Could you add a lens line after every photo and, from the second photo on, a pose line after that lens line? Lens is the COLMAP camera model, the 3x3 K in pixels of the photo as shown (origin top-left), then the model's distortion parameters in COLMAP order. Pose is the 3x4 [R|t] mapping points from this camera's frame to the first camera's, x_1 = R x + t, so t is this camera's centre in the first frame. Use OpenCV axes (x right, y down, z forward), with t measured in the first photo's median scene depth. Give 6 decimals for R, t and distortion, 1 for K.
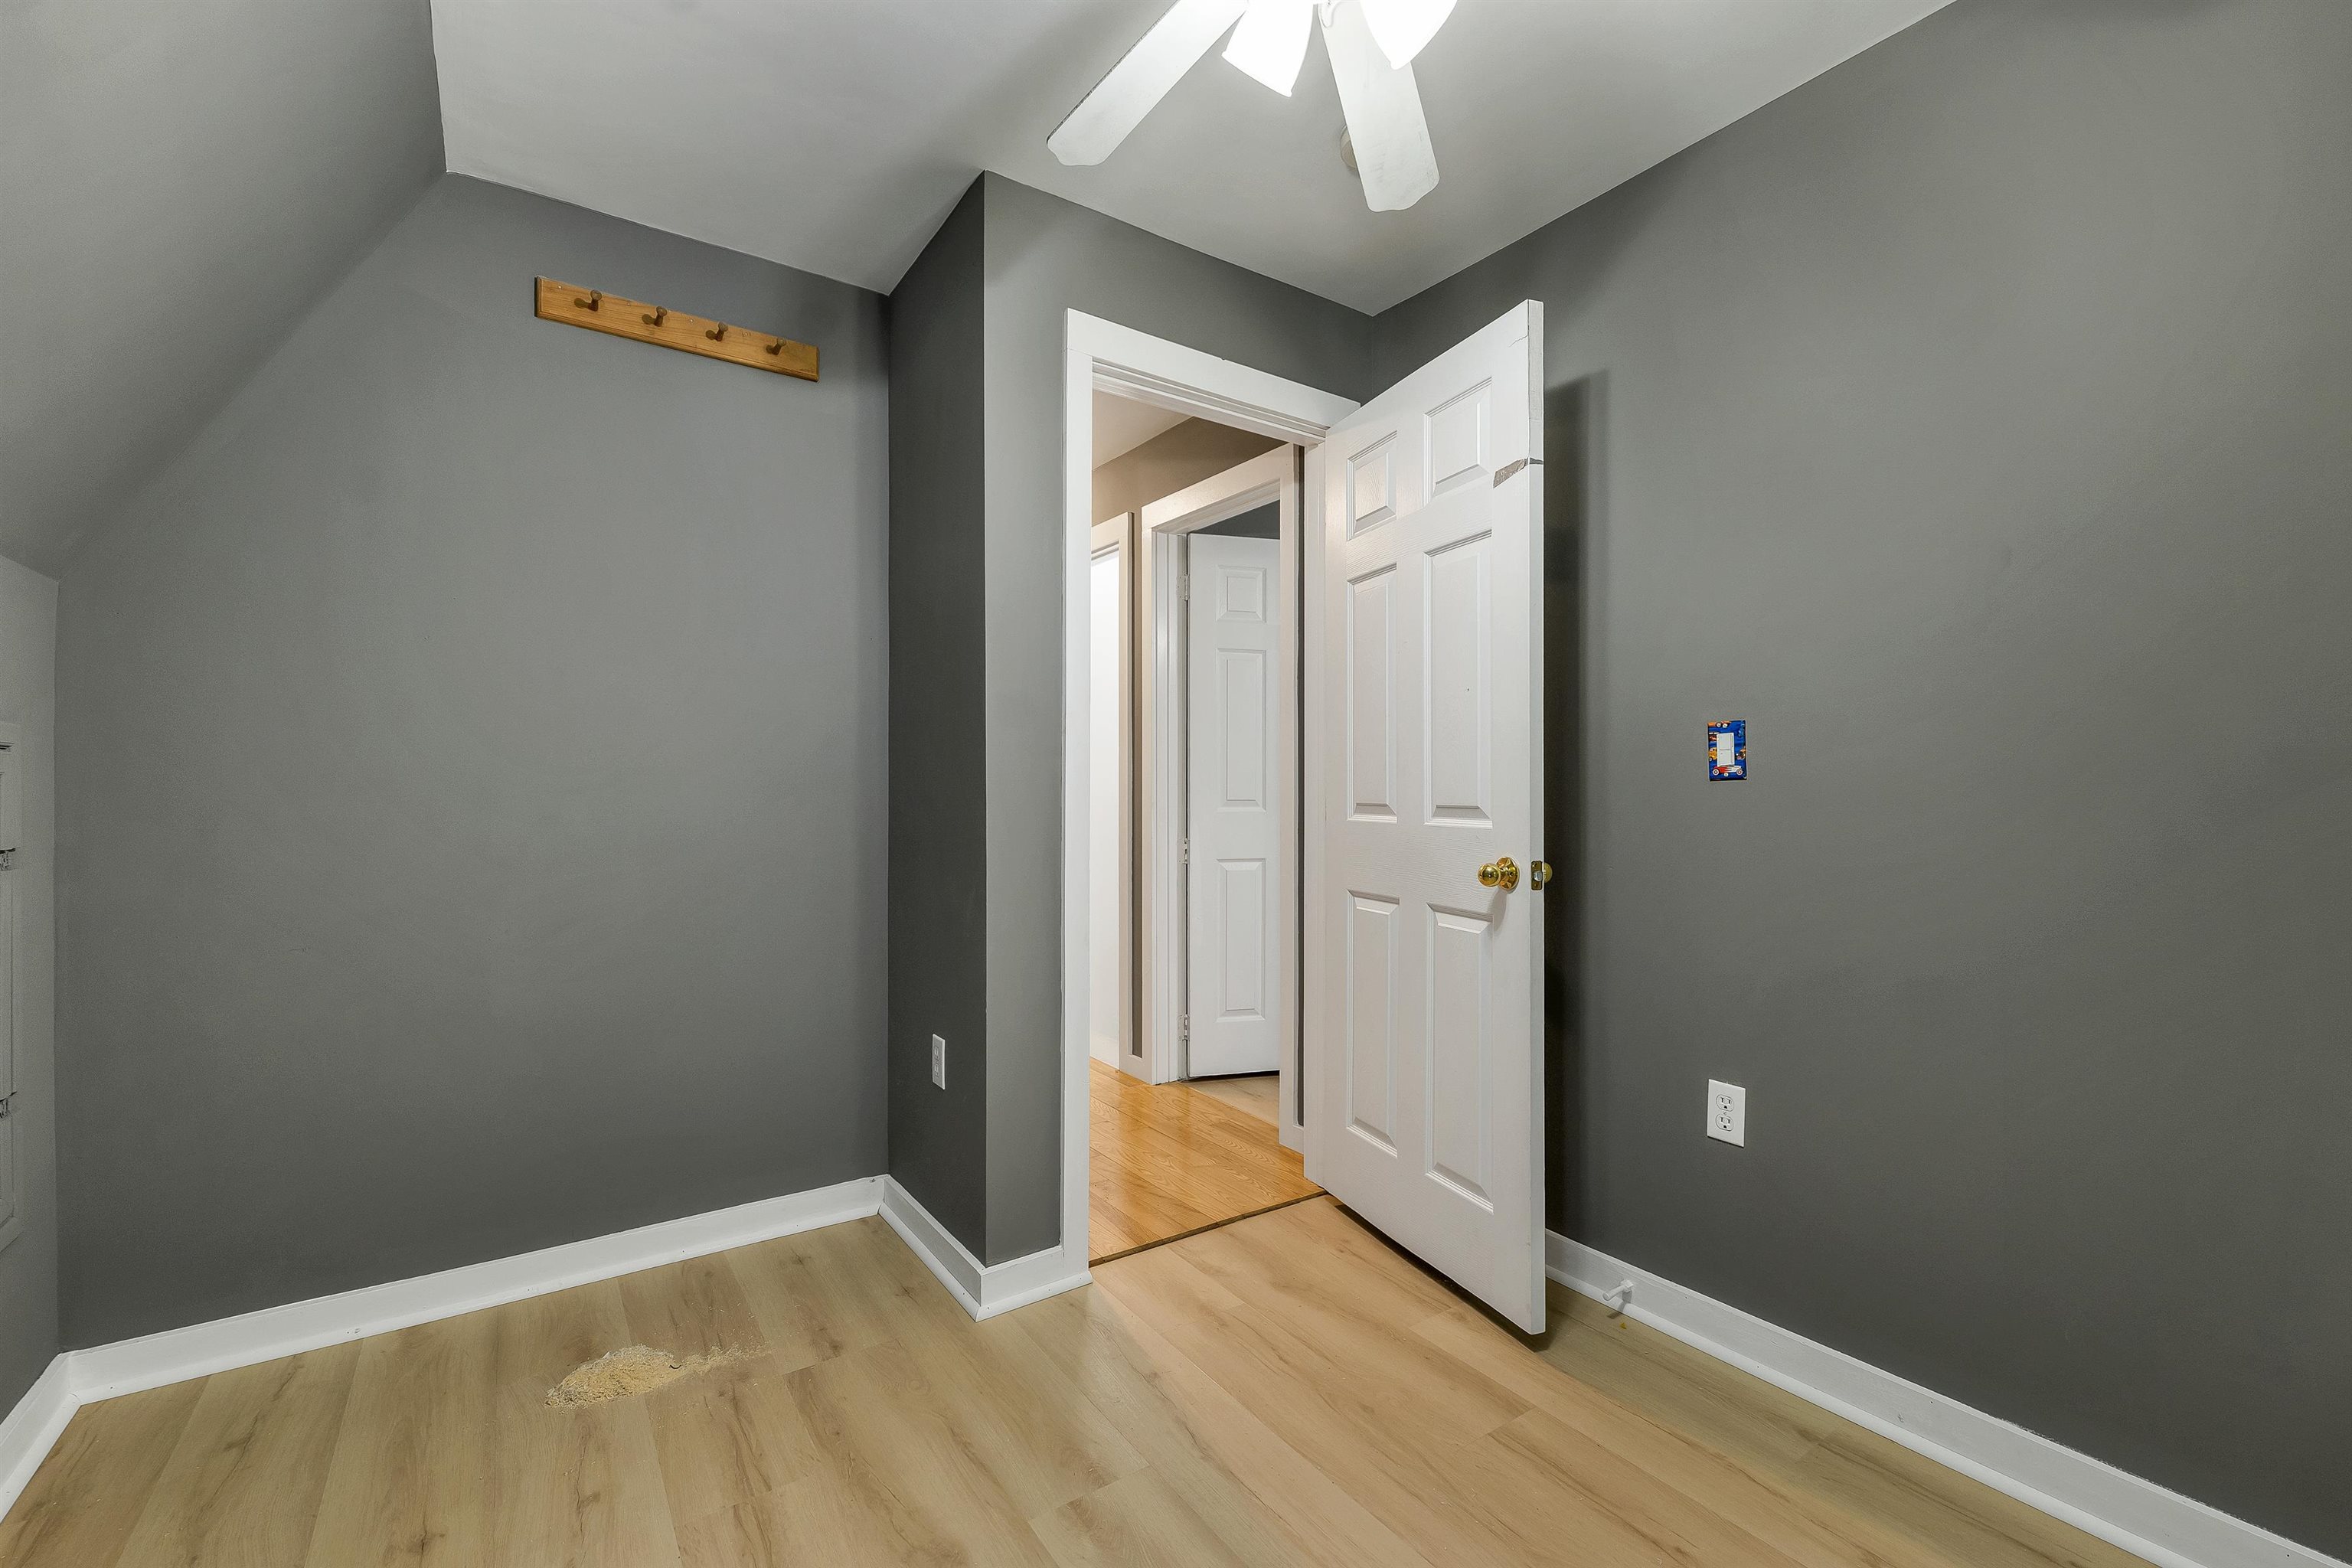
lens RADIAL K [[978.2, 0, 1170.8], [0, 978.2, 785.4], [0, 0, 1]] dist [-0.000864, 0.000415]
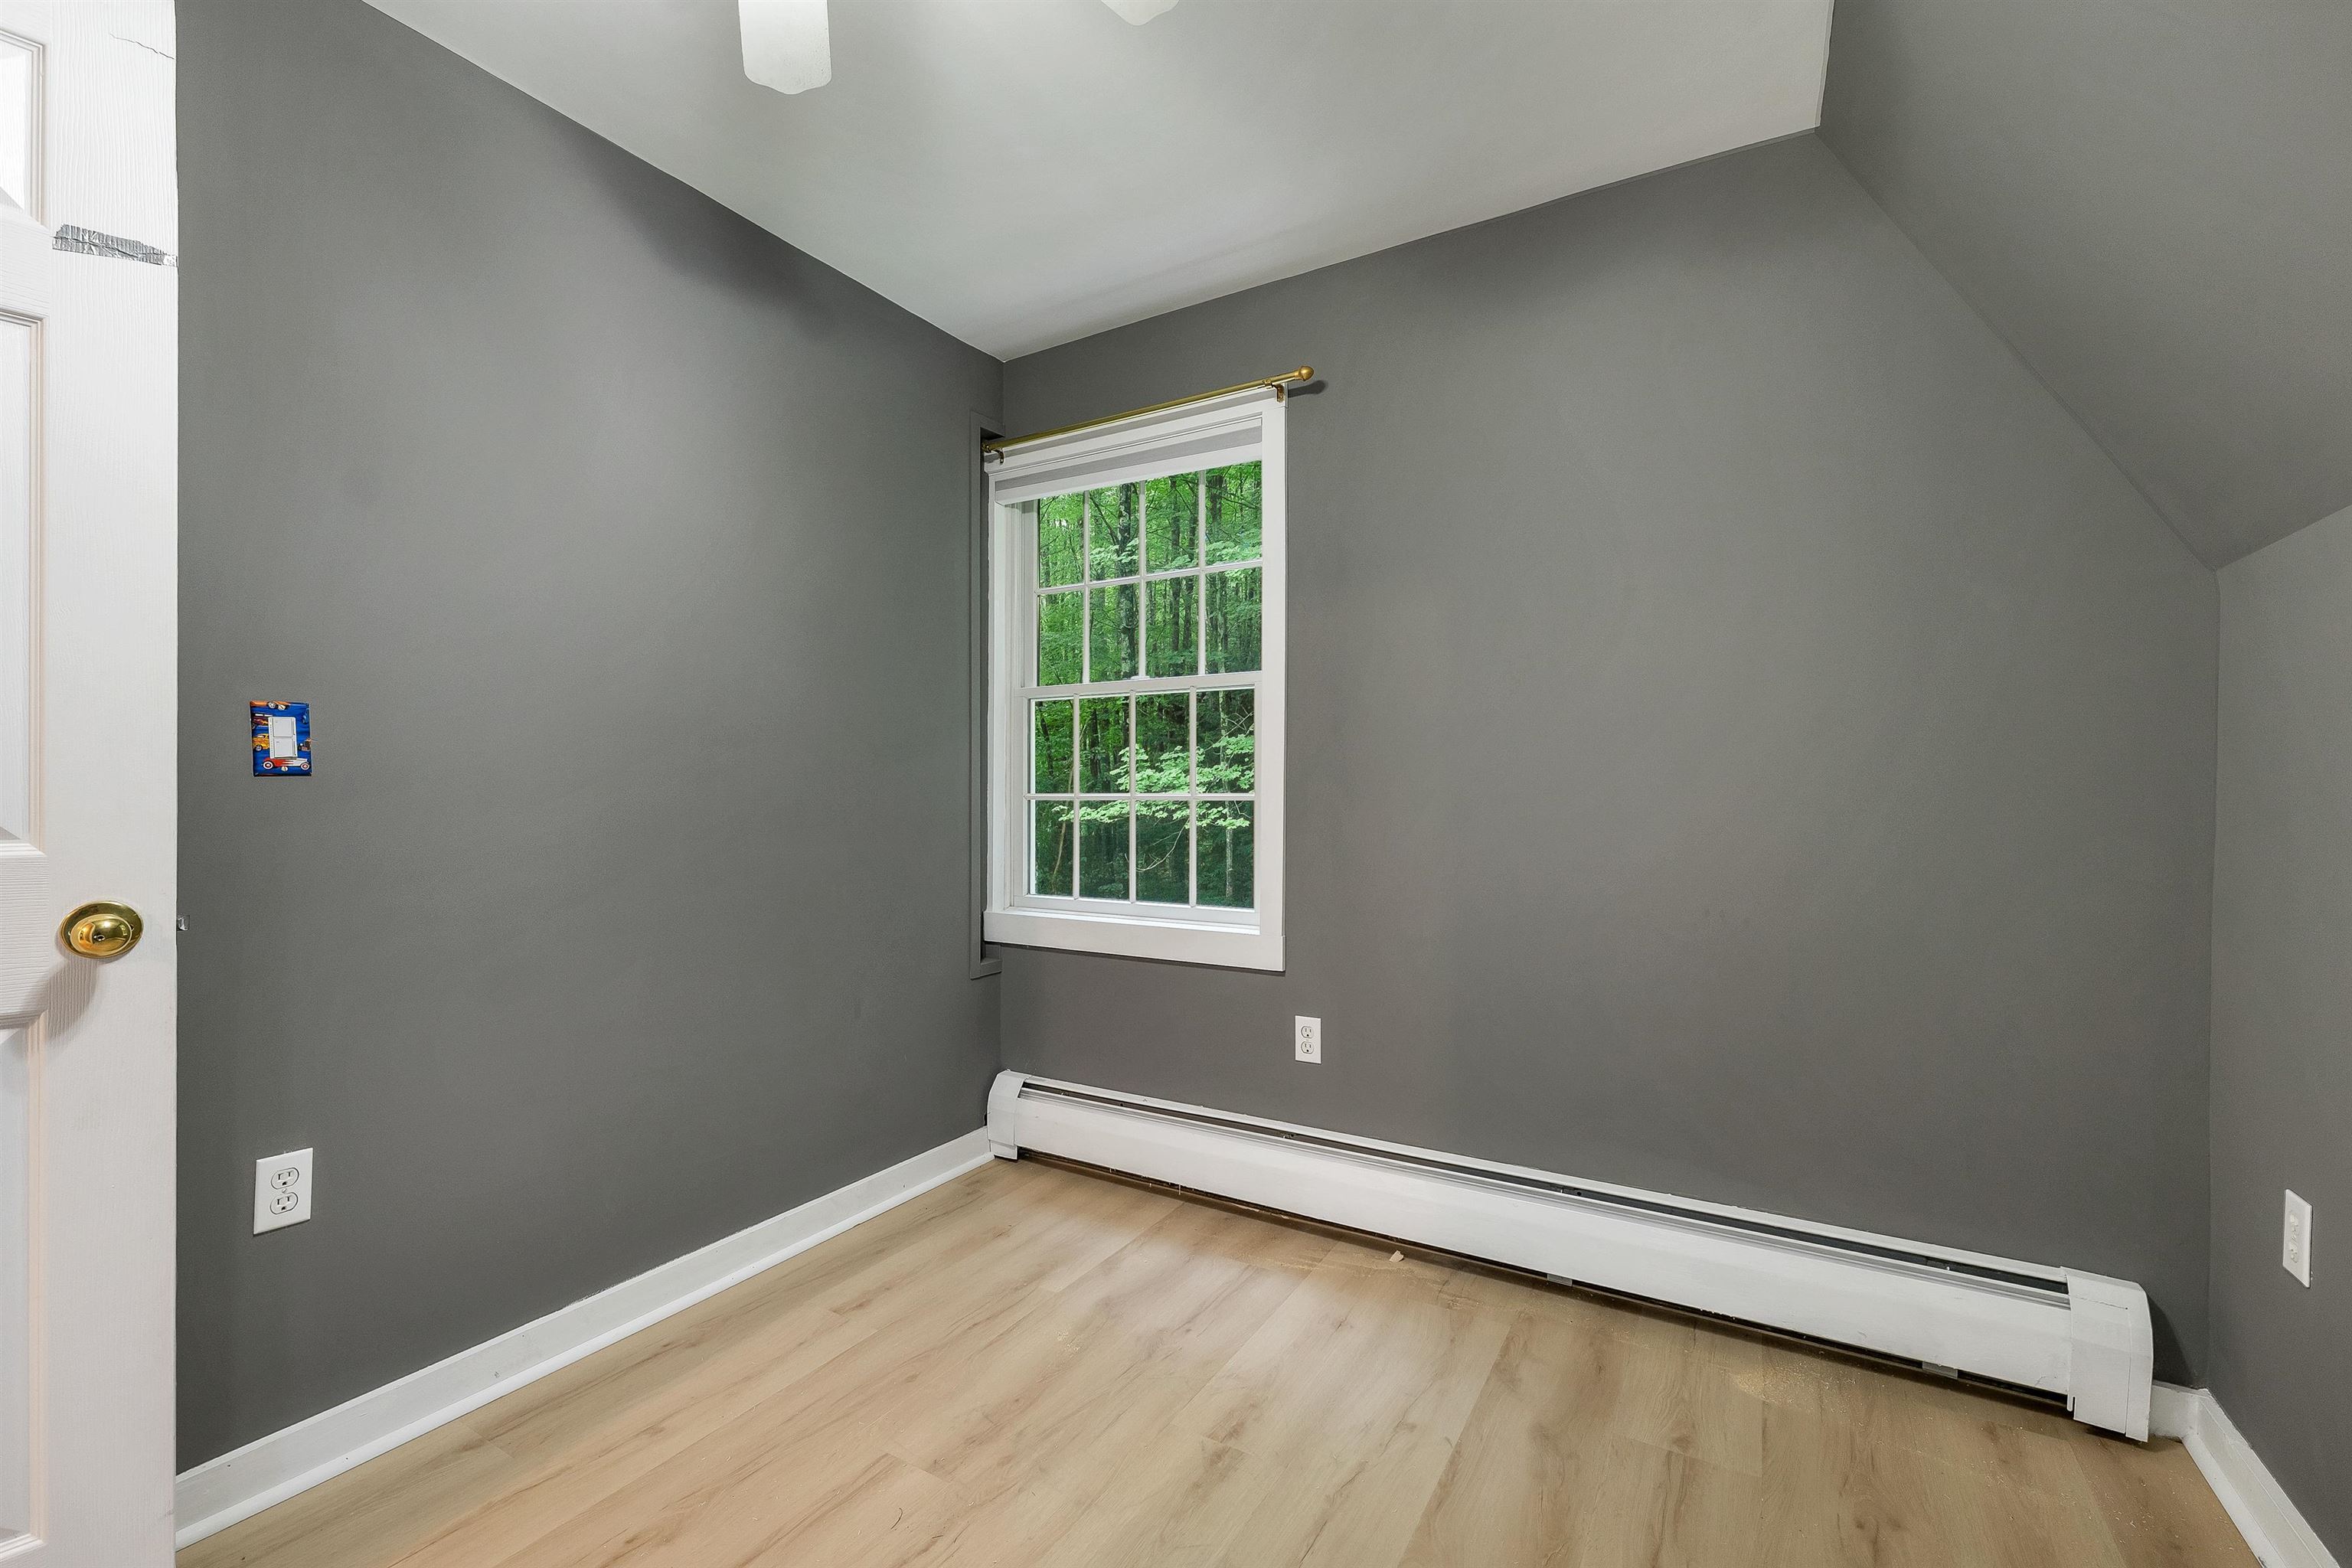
lens RADIAL K [[978.2, 0, 1164.3], [0, 978.2, 783.6], [0, 0, 1]] dist [-0.000864, 0.000415]
pose [[-0.419756, 0.010394, 0.907578, -0.470024], [-0.004068, 0.999903, -0.013333, 0.009006], [-0.907628, -0.009289, -0.419673, 0.688098]]
